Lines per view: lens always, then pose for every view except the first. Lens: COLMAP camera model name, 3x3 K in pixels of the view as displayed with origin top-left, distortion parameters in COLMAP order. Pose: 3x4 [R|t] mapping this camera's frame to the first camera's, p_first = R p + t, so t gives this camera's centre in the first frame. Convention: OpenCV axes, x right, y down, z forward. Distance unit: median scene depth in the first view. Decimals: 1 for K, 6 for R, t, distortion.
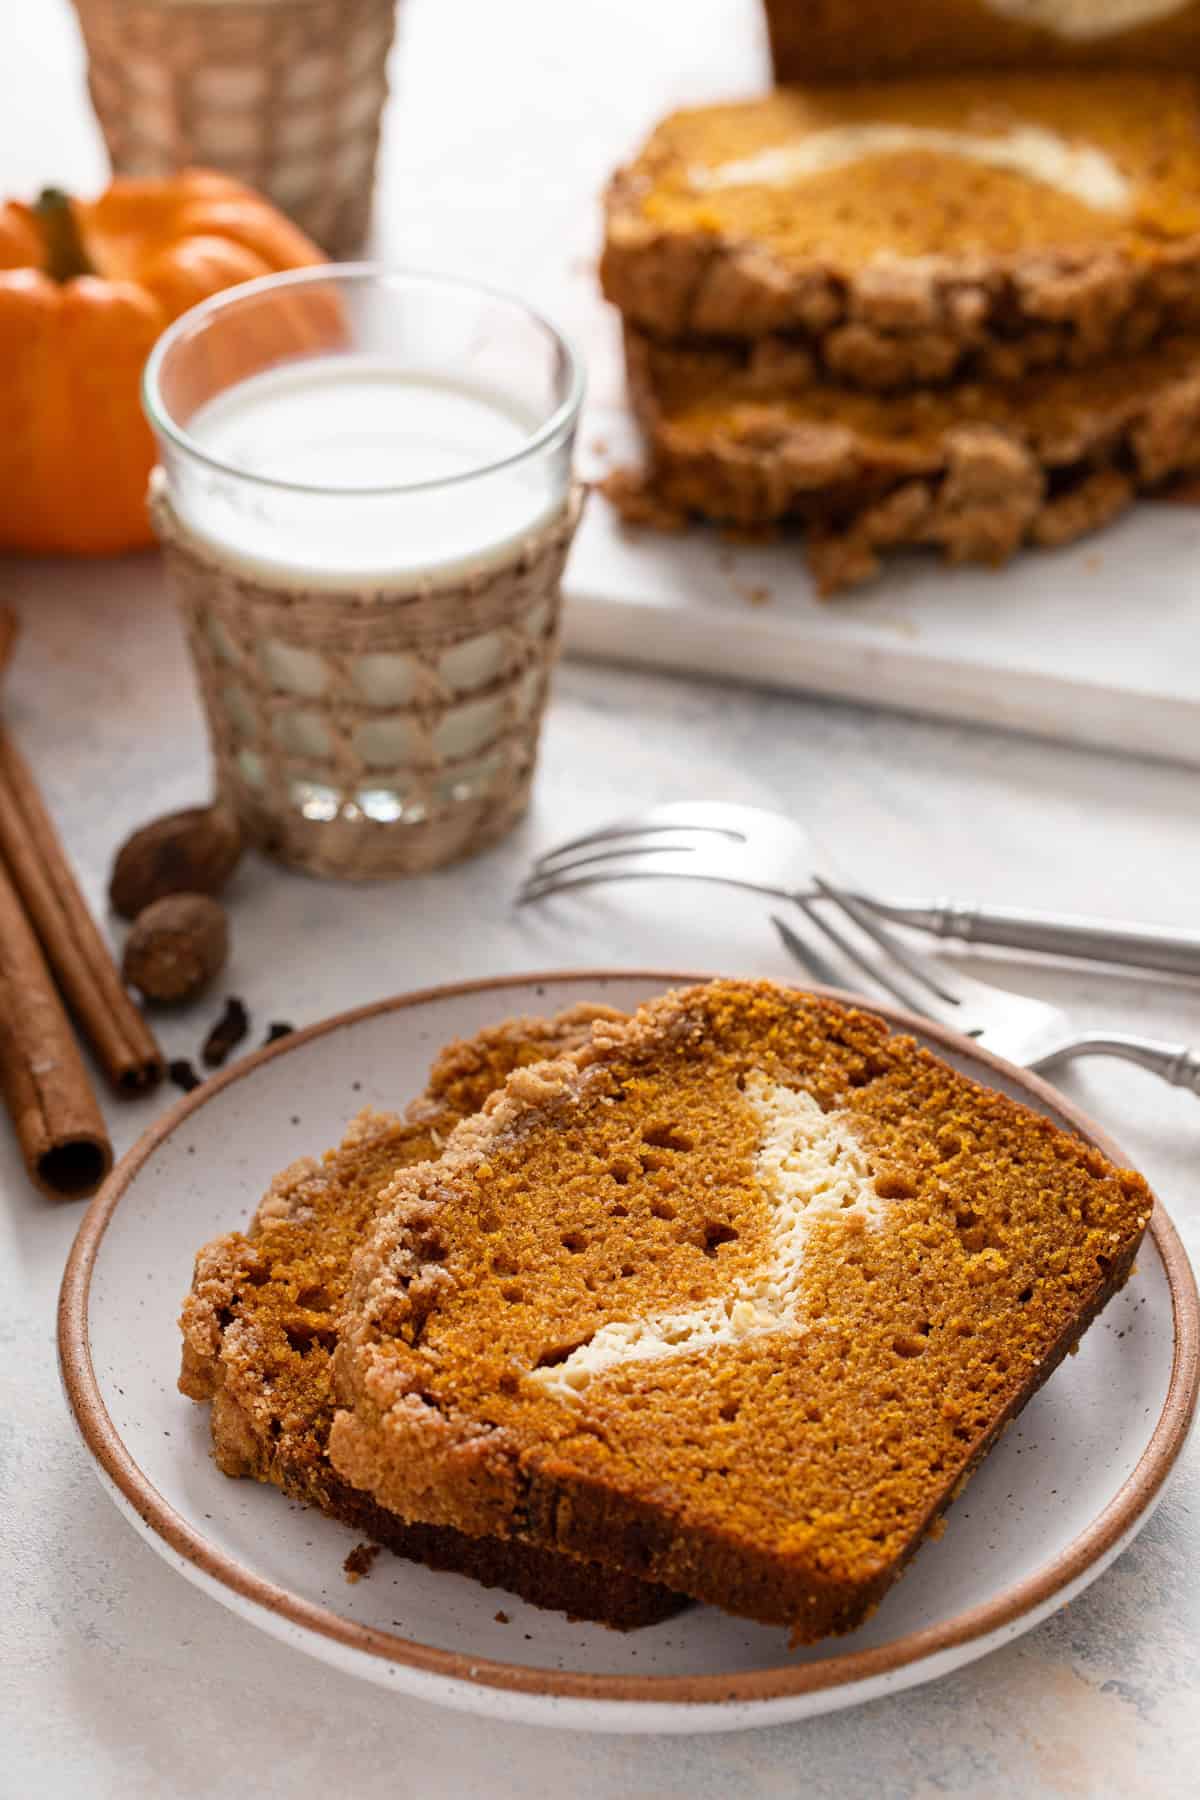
lens RADIAL K [[5689.0, 0, 600.0], [0, 5689.0, 900.0], [0, 0, 1]] dist [-0.084136, -1.420083]
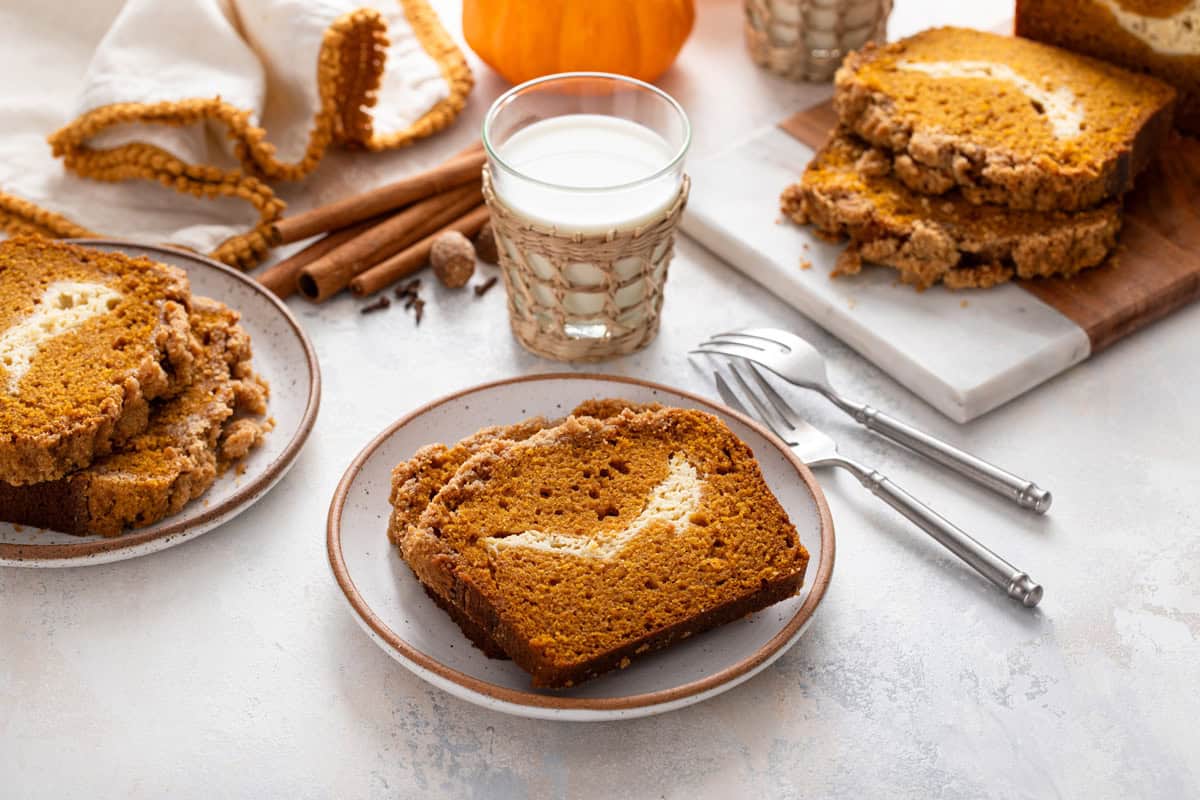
lens RADIAL K [[3792.6, 0, 600.0], [0, 3792.6, 400.0], [0, 0, 1]] dist [-0.084136, -1.420083]
pose [[0.875479, 0.314533, -0.366886, 0.549690], [-0.299966, 0.948931, 0.097732, -0.127115], [0.378889, 0.024491, 0.925118, -0.379127]]
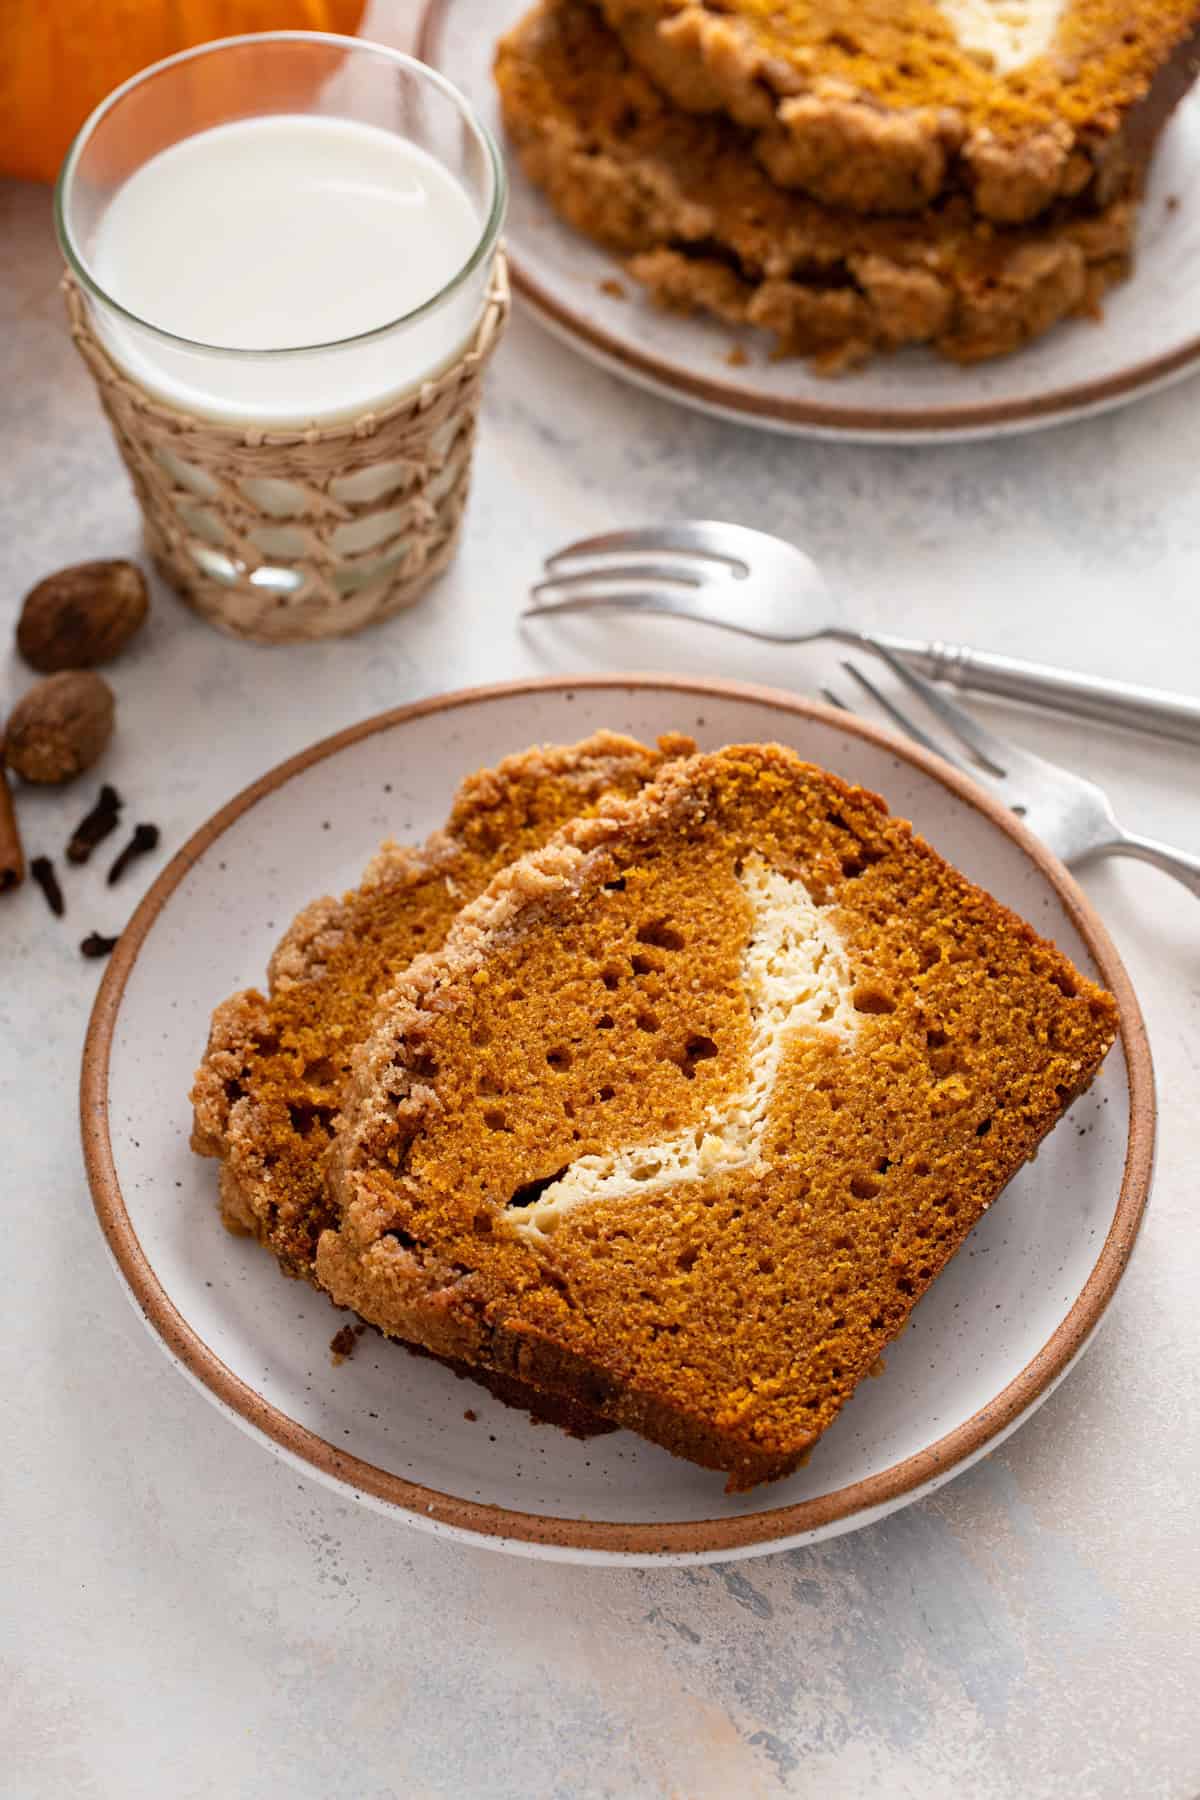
lens RADIAL K [[5689.0, 0, 600.0], [0, 5689.0, 900.0], [0, 0, 1]] dist [-0.084136, -1.420083]
pose [[0.996861, 0.060405, -0.051175, 0.055064], [-0.042591, 0.954080, 0.296509, -0.280709], [0.066736, -0.293398, 0.953658, -0.001438]]
